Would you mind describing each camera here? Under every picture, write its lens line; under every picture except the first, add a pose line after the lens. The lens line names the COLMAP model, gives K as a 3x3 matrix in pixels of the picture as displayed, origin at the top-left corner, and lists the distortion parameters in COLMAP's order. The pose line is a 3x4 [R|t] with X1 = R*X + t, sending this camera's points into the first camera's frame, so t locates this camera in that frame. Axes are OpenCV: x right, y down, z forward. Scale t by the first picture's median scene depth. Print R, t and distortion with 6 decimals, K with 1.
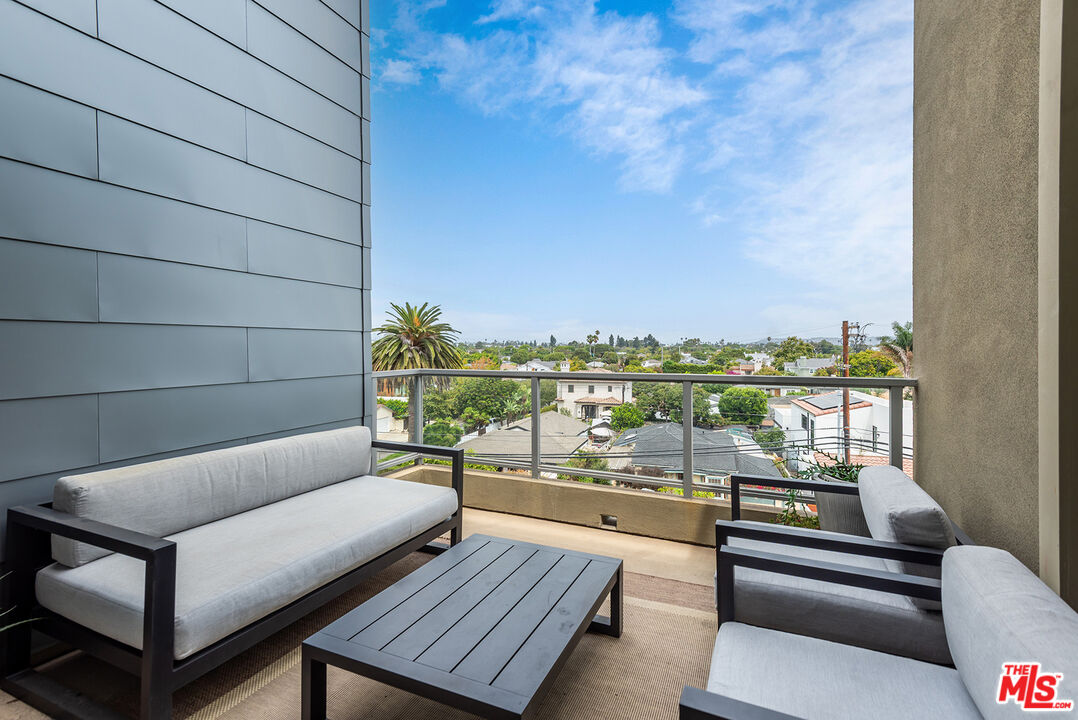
lens RADIAL K [[492.1, 0, 540.7], [0, 492.1, 350.1], [0, 0, 1]] dist [0.001393, 0.000018]
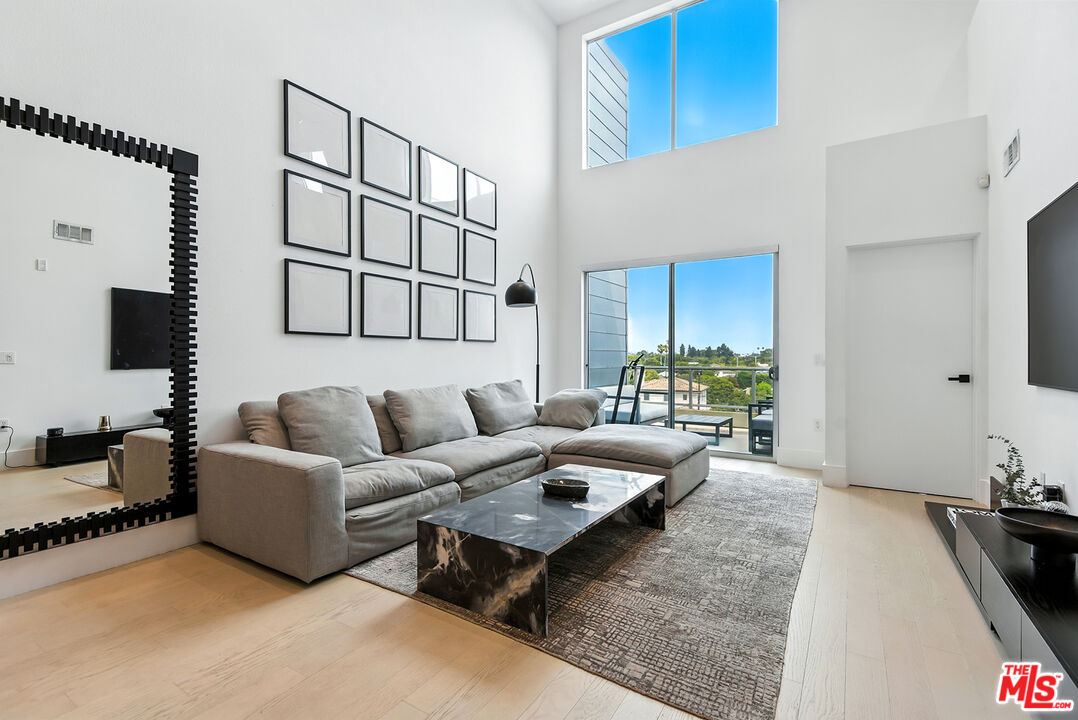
lens RADIAL K [[493.9, 0, 540.5], [0, 493.9, 355.0], [0, 0, 1]] dist [0.020984, -0.000344]
pose [[0.990942, 0.002094, -0.134274, -0.384619], [-0.003413, 0.999948, -0.009592, 0.009847], [0.134247, 0.009963, 0.990898, -1.435909]]
